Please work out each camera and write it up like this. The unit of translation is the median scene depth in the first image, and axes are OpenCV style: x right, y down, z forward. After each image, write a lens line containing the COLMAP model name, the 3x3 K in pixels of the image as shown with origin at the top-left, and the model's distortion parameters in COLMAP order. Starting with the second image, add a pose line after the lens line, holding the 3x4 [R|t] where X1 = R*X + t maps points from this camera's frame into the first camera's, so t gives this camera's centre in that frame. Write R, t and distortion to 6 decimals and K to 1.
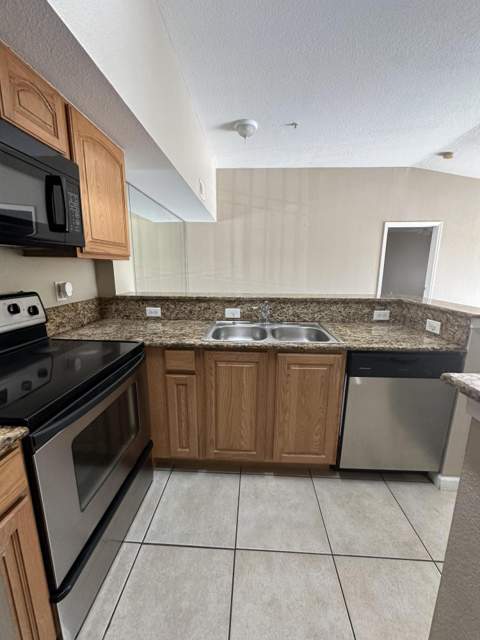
lens RADIAL K [[254.4, 0, 240.0], [0, 254.4, 320.0], [0, 0, 1]] dist [-0.002183, -0.000058]
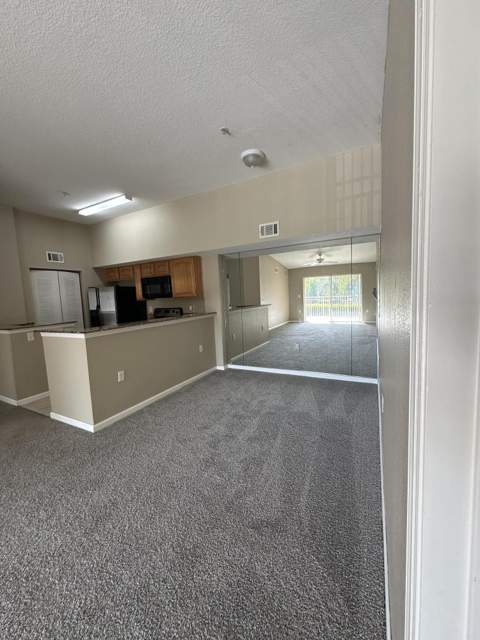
lens RADIAL K [[254.4, 0, 240.0], [0, 254.4, 320.0], [0, 0, 1]] dist [-0.002183, -0.000058]
pose [[-0.418132, 0.095566, -0.903345, 1.905251], [-0.143007, 0.975125, 0.169354, -0.597642], [0.897059, 0.199997, -0.394064, 2.831273]]
